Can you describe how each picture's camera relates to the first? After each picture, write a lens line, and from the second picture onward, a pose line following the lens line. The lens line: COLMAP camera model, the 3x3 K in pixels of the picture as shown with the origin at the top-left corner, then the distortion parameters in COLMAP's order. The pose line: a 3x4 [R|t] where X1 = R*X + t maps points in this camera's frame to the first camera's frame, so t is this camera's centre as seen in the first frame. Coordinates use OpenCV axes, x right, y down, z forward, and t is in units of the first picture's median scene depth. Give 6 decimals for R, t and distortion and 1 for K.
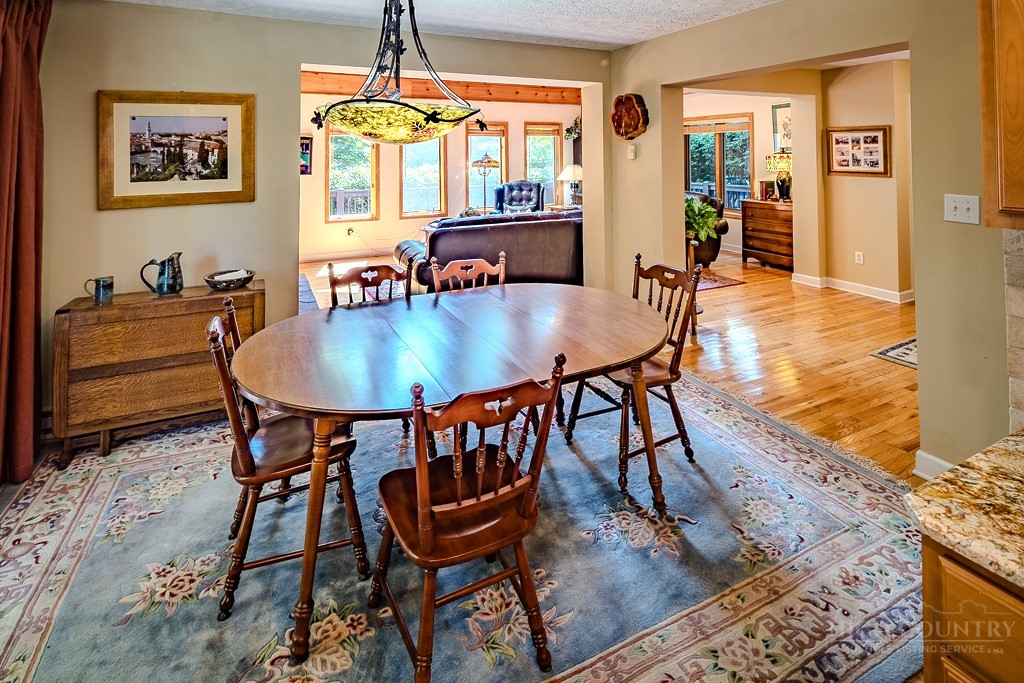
lens RADIAL K [[512.0, 0, 502.5], [0, 512.0, 141.9], [0, 0, 1]] dist [0.001833, 0.000224]
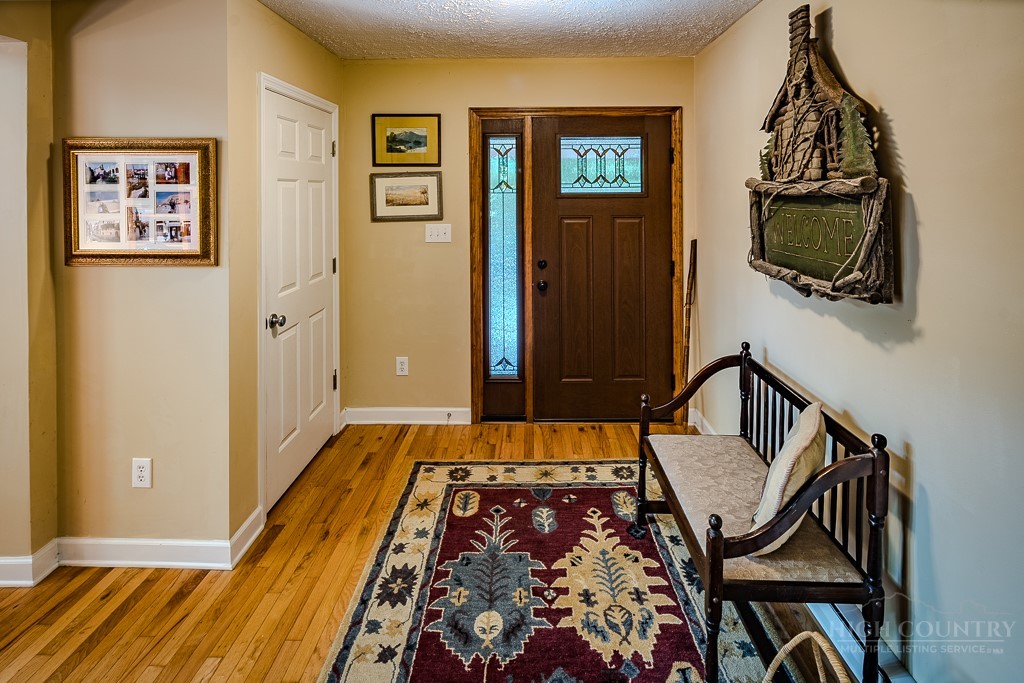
lens RADIAL K [[506.8, 0, 526.9], [0, 506.8, 194.6], [0, 0, 1]] dist [0.001280, -0.001118]
pose [[0.433427, 0.003360, 0.901182, 0.475130], [-0.020008, 0.999782, 0.005895, 0.004564], [-0.900967, -0.020586, 0.433400, 0.571507]]
